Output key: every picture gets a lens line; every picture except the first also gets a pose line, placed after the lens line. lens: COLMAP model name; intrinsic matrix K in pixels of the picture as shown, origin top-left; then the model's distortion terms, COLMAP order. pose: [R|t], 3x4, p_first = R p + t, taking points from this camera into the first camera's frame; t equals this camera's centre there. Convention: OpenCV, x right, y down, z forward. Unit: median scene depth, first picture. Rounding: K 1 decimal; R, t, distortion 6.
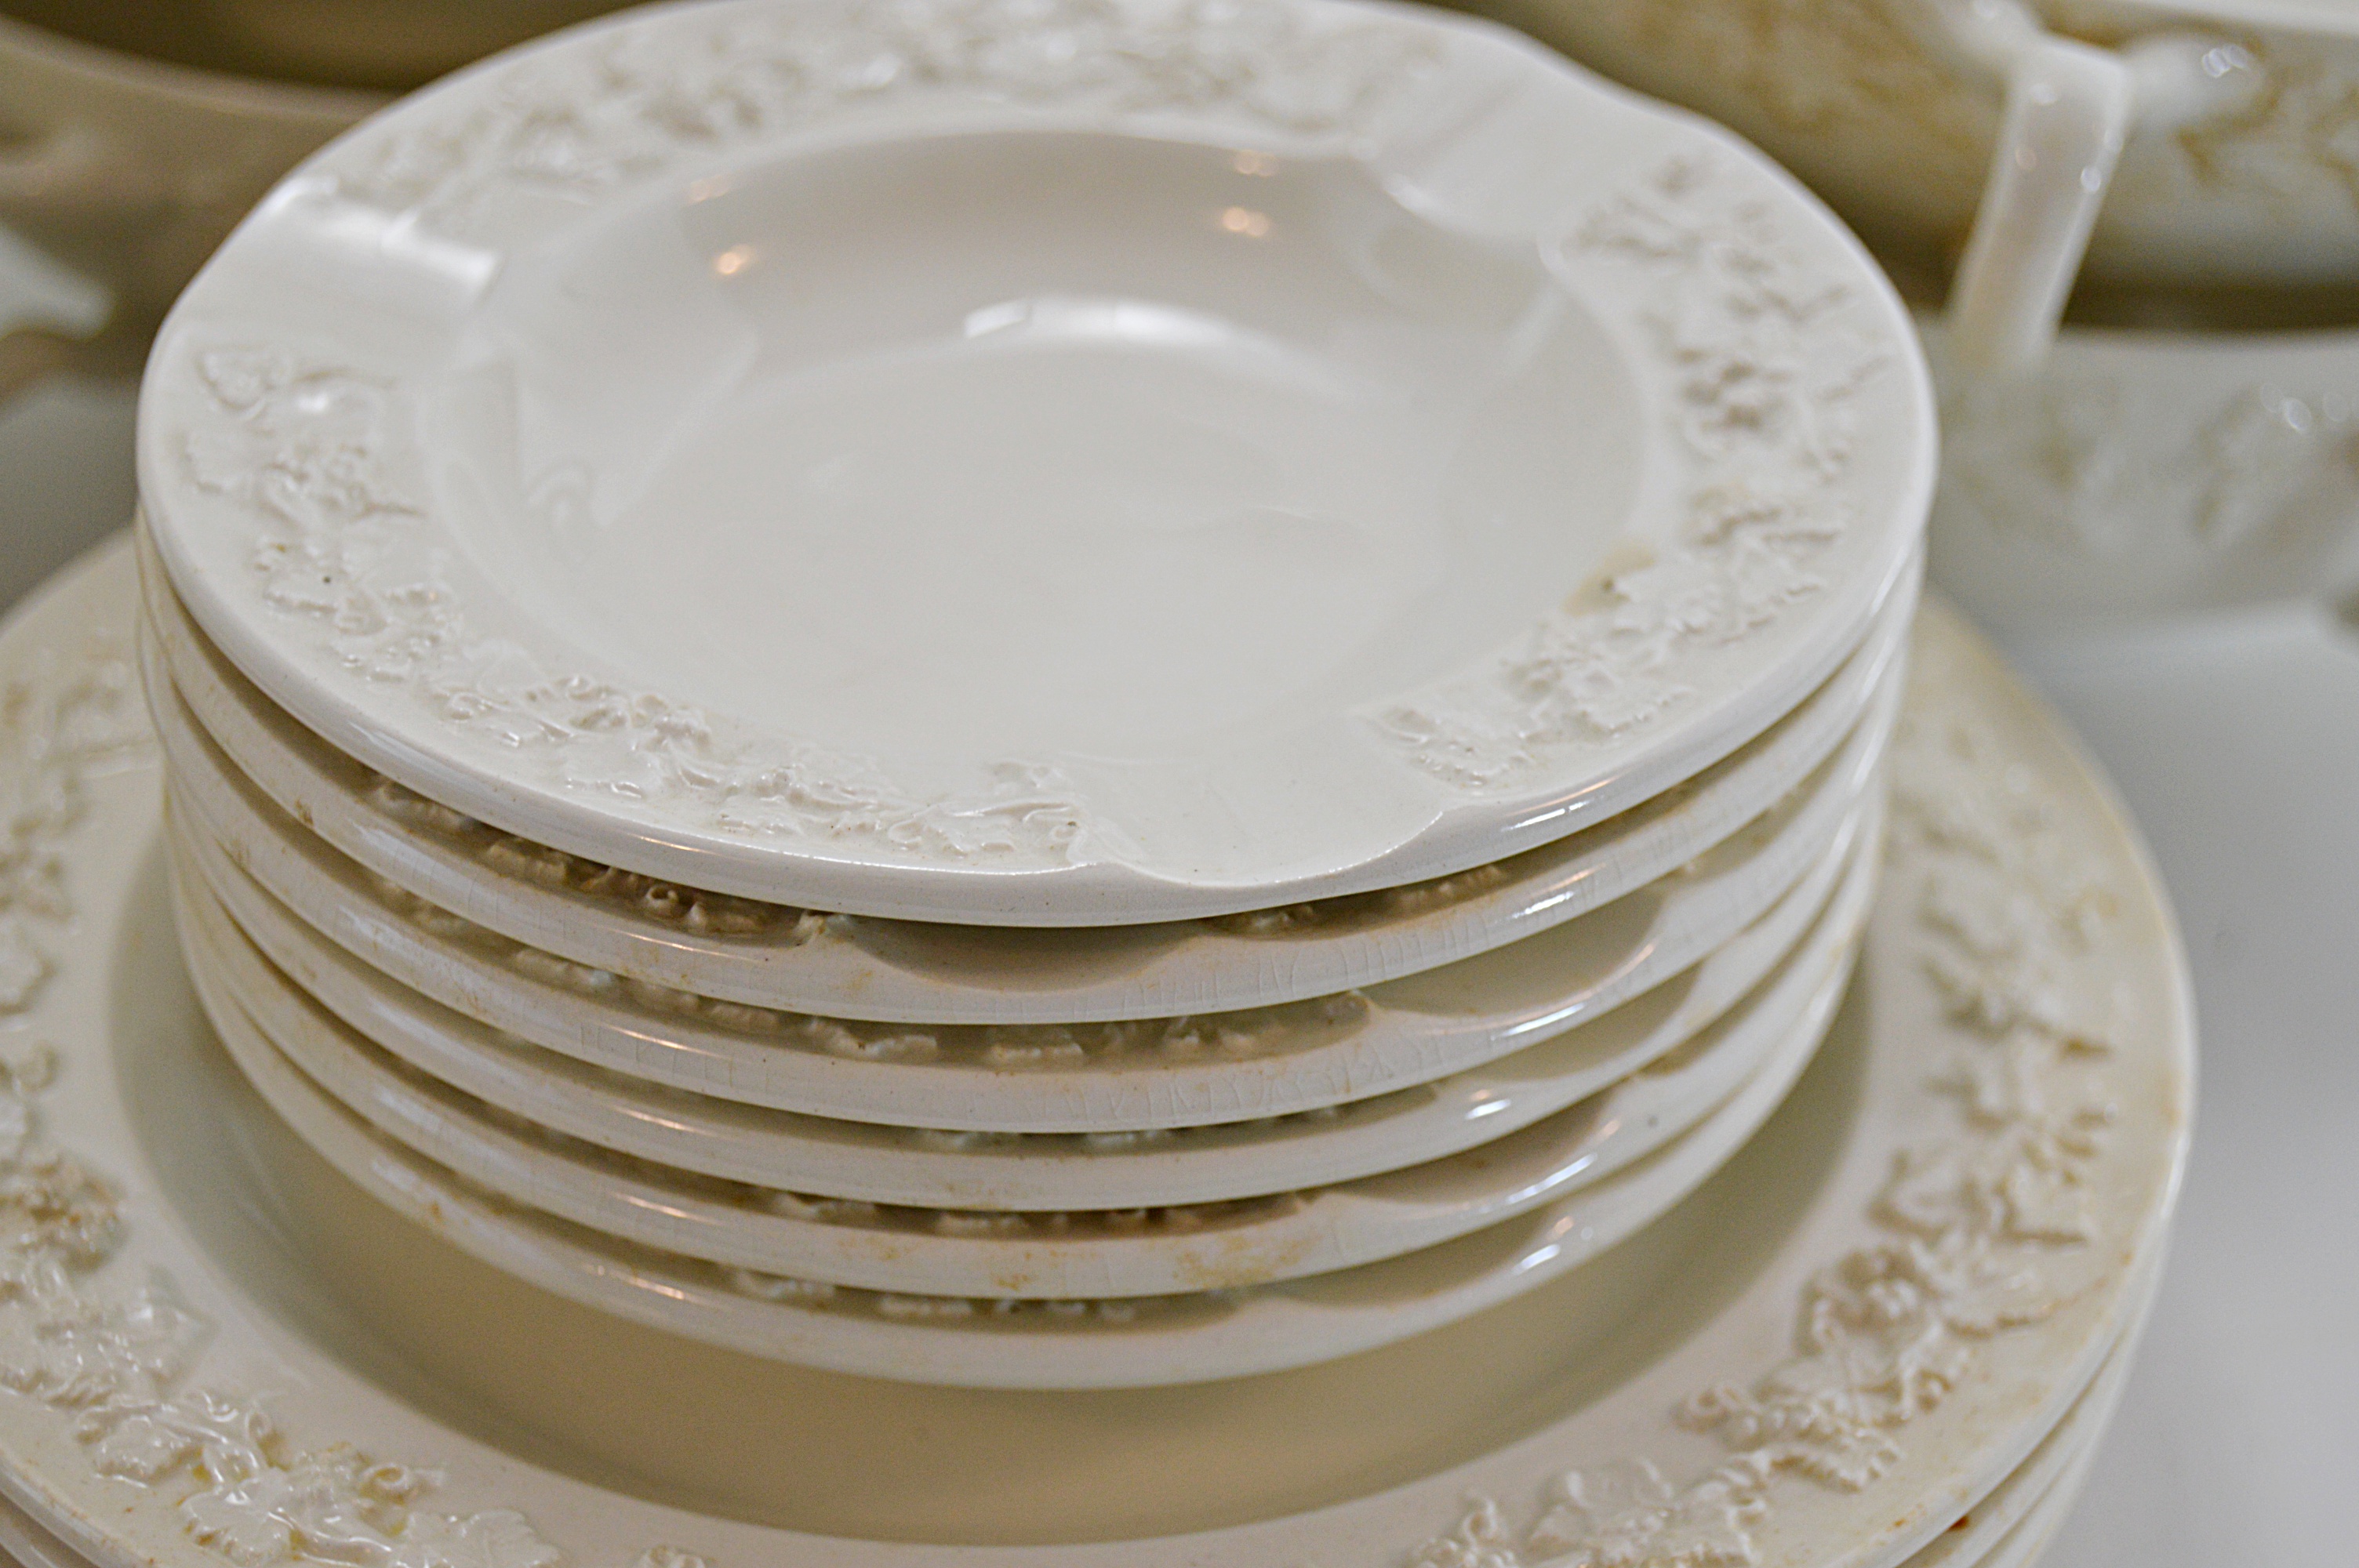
lens RADIAL K [[5236.4, 0, 1179.5], [0, 5236.4, 784.0], [0, 0, 1]] dist [-0.012978, -0.143282]
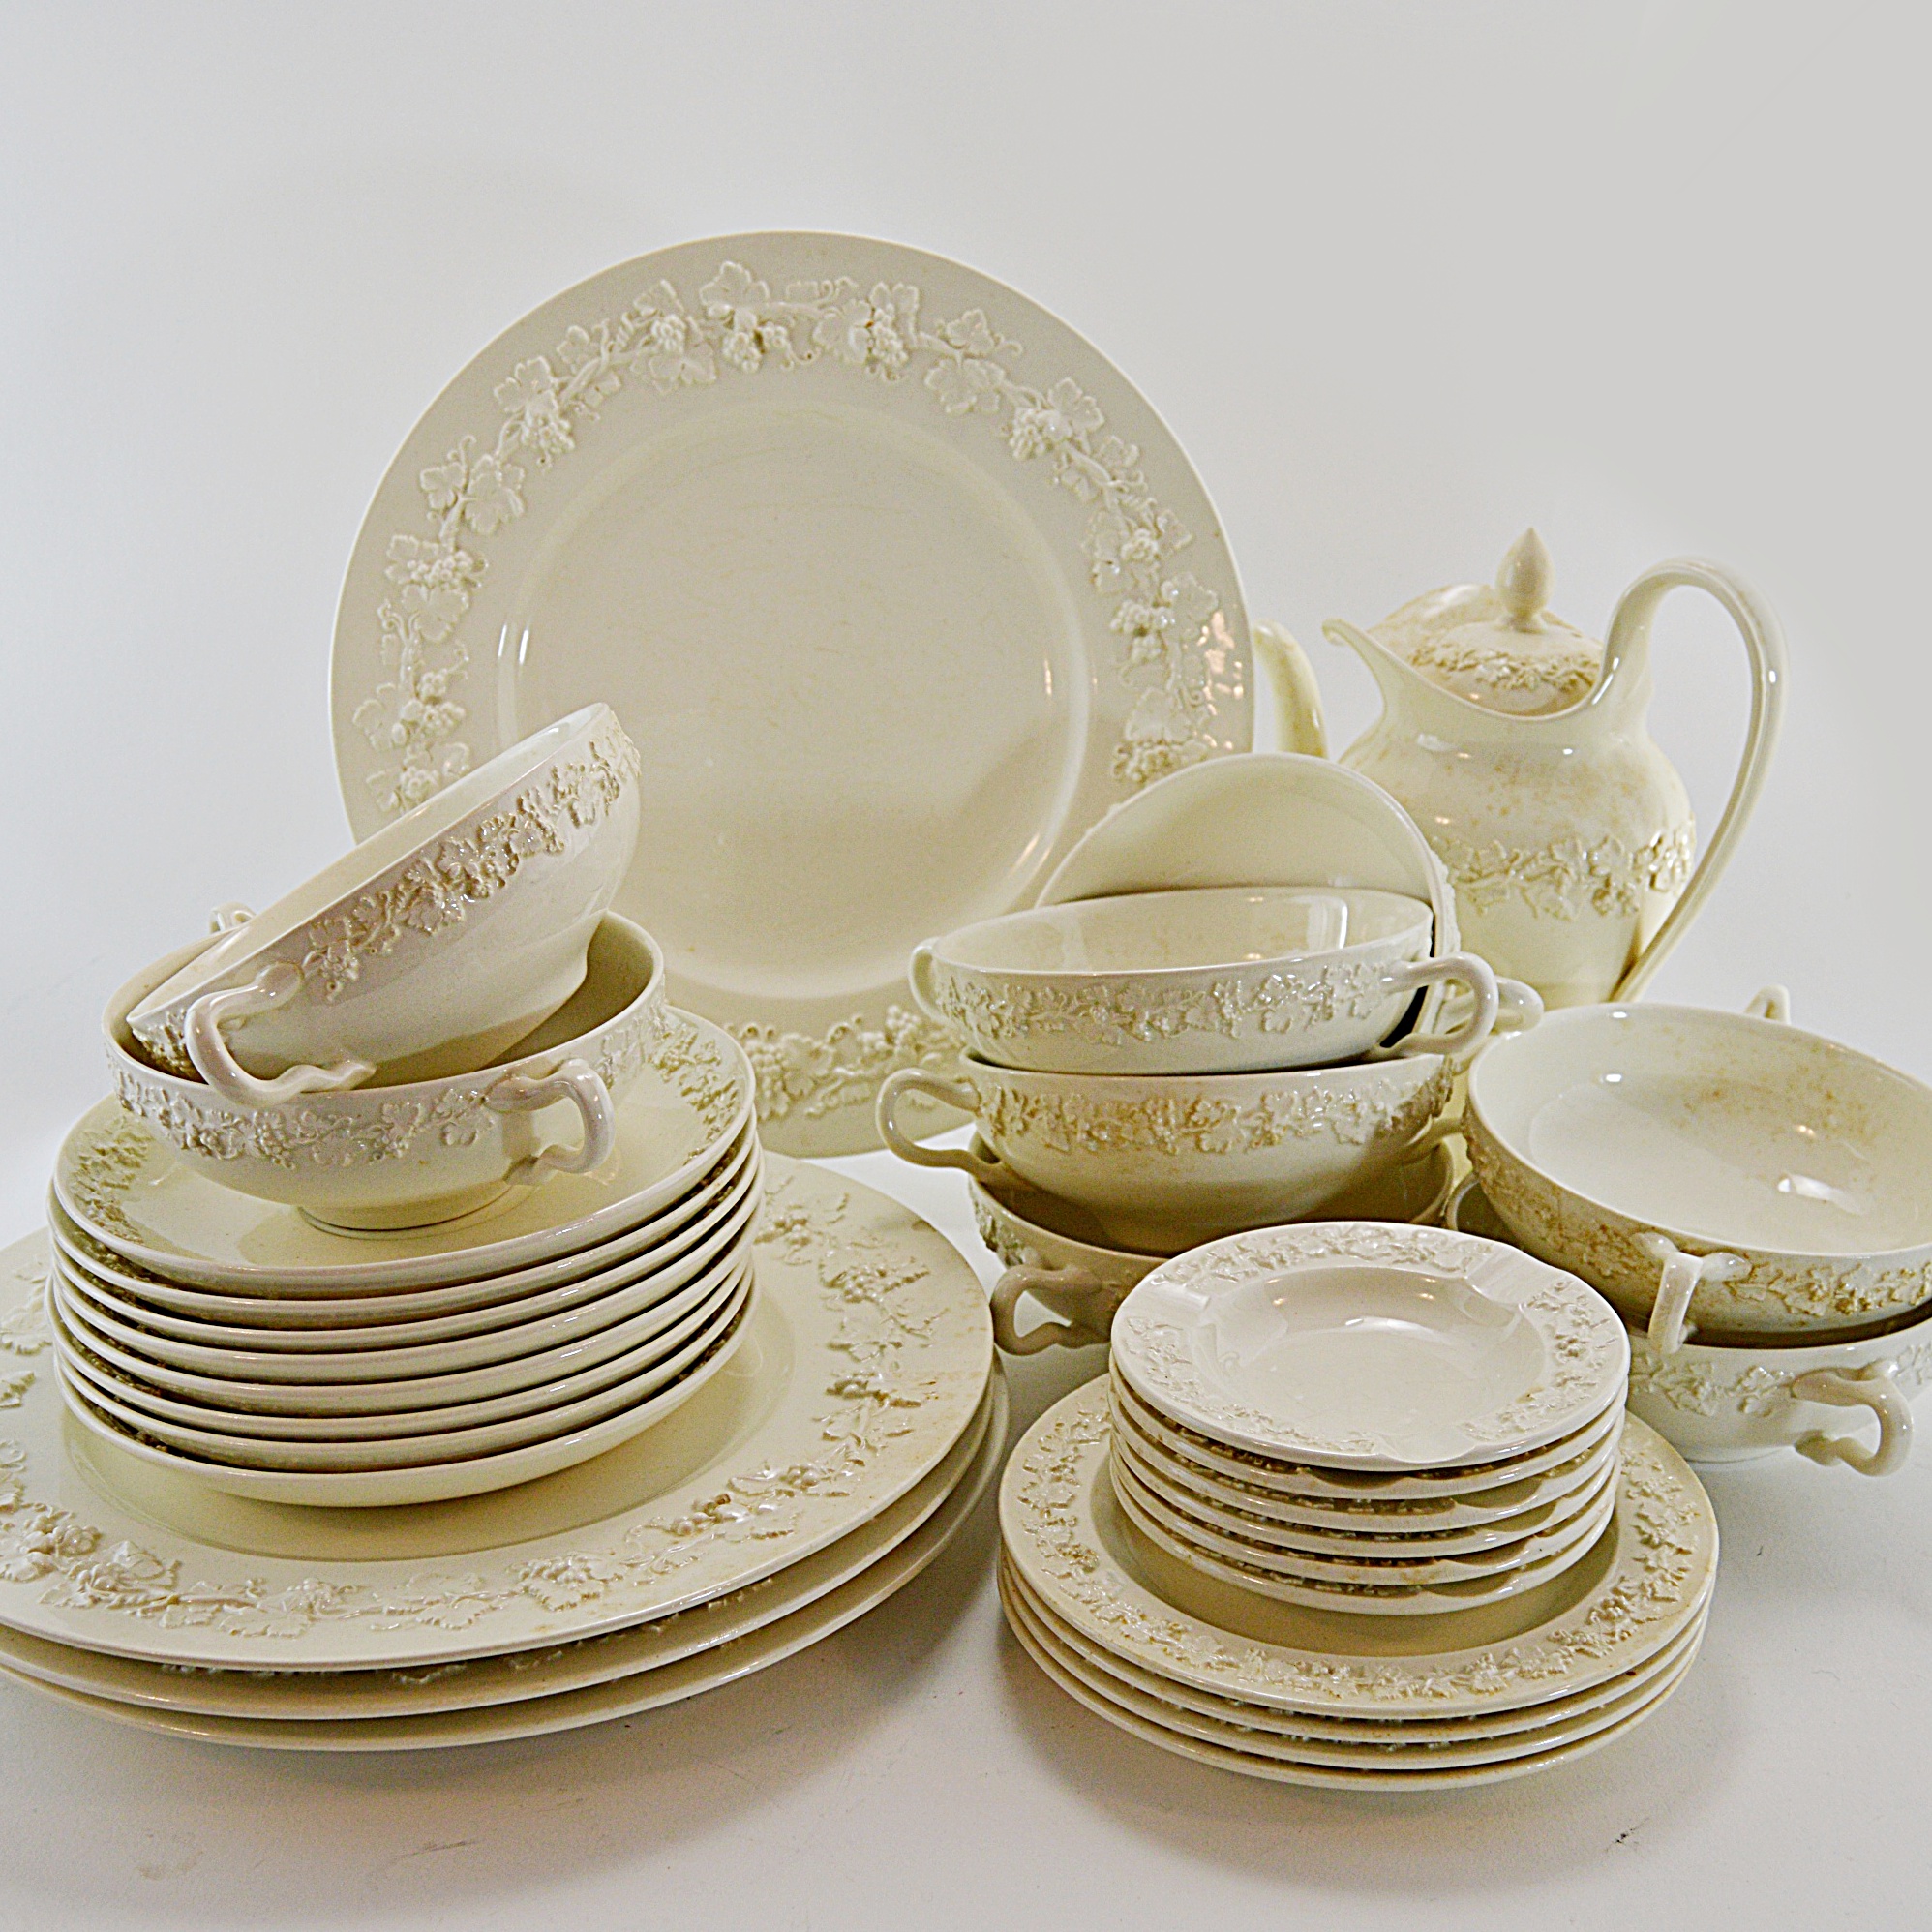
lens RADIAL K [[2733.9, 0, 857.1], [0, 2733.9, 963.4], [0, 0, 1]] dist [-0.023557, 0.051813]
pose [[0.976548, 0.009411, -0.215095, 0.032693], [-0.065462, 0.964725, -0.254991, 0.178605], [0.205107, 0.263092, 0.942716, -0.895712]]
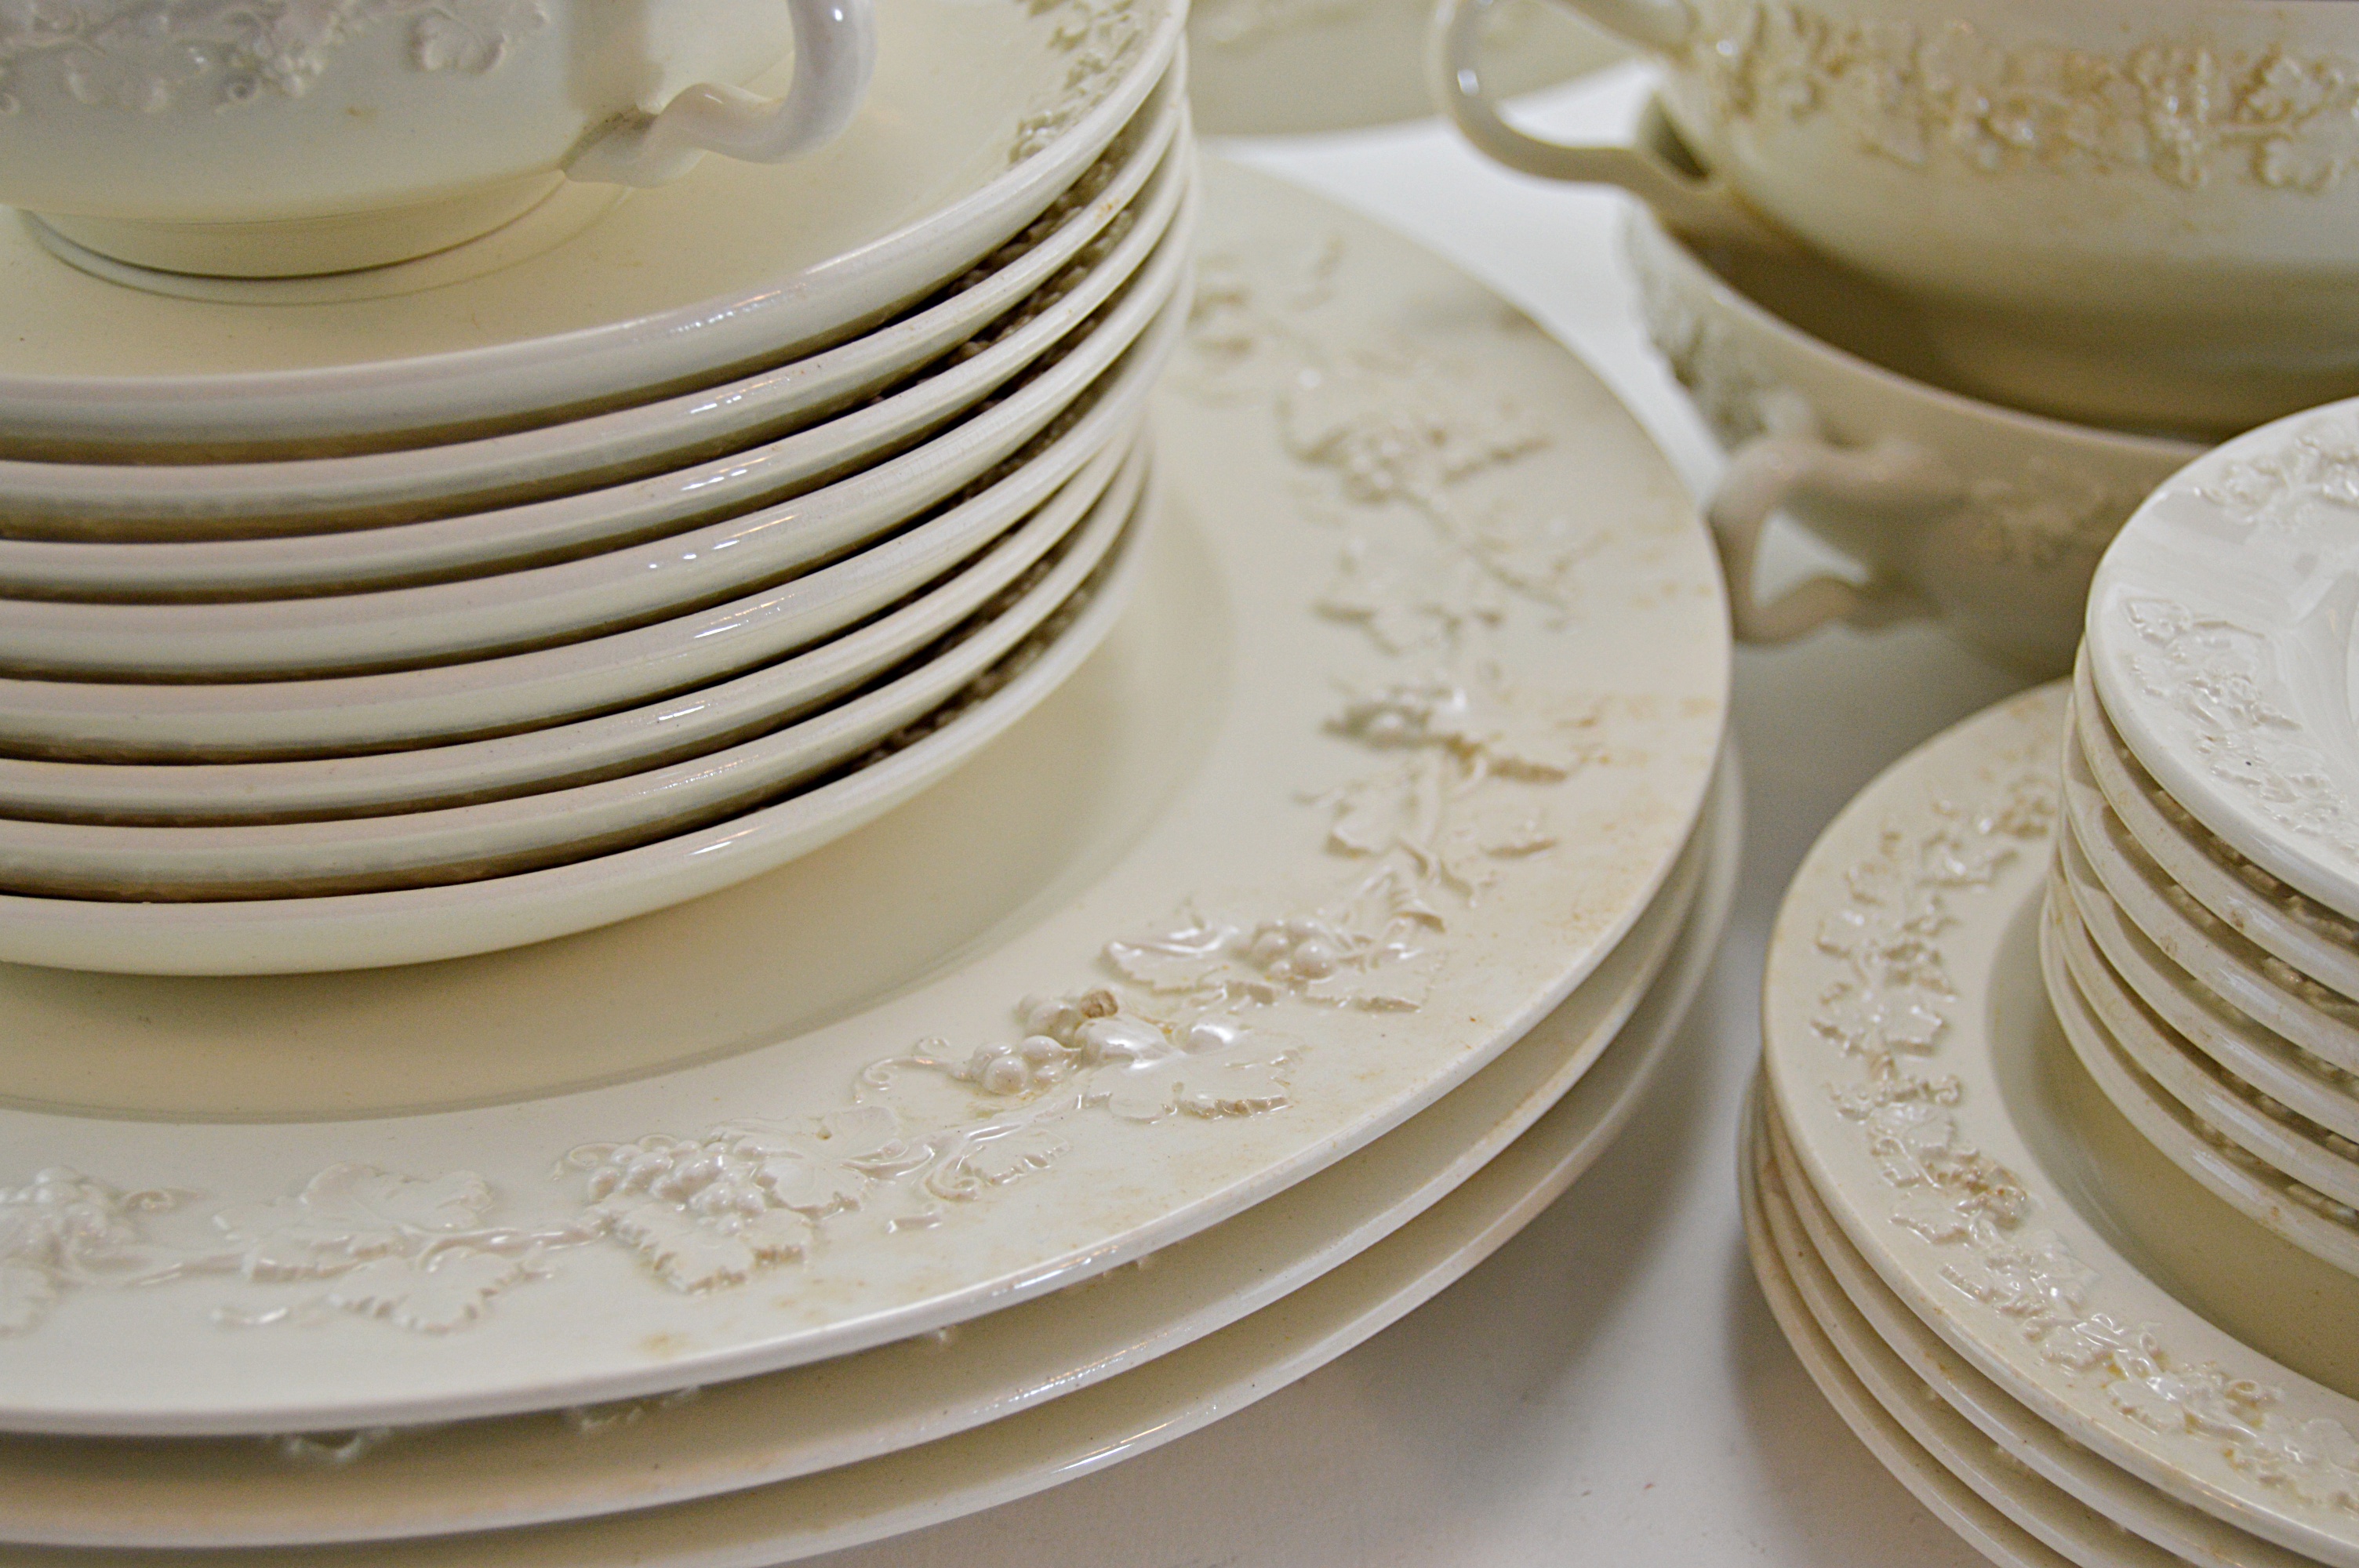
lens RADIAL K [[4882.2, 0, 1179.5], [0, 4882.2, 784.0], [0, 0, 1]] dist [0.028912, -0.299305]
pose [[0.981428, 0.099939, -0.163743, -0.225829], [-0.110473, 0.992270, -0.056525, 0.073300], [0.156828, 0.073565, 0.984882, -0.358906]]
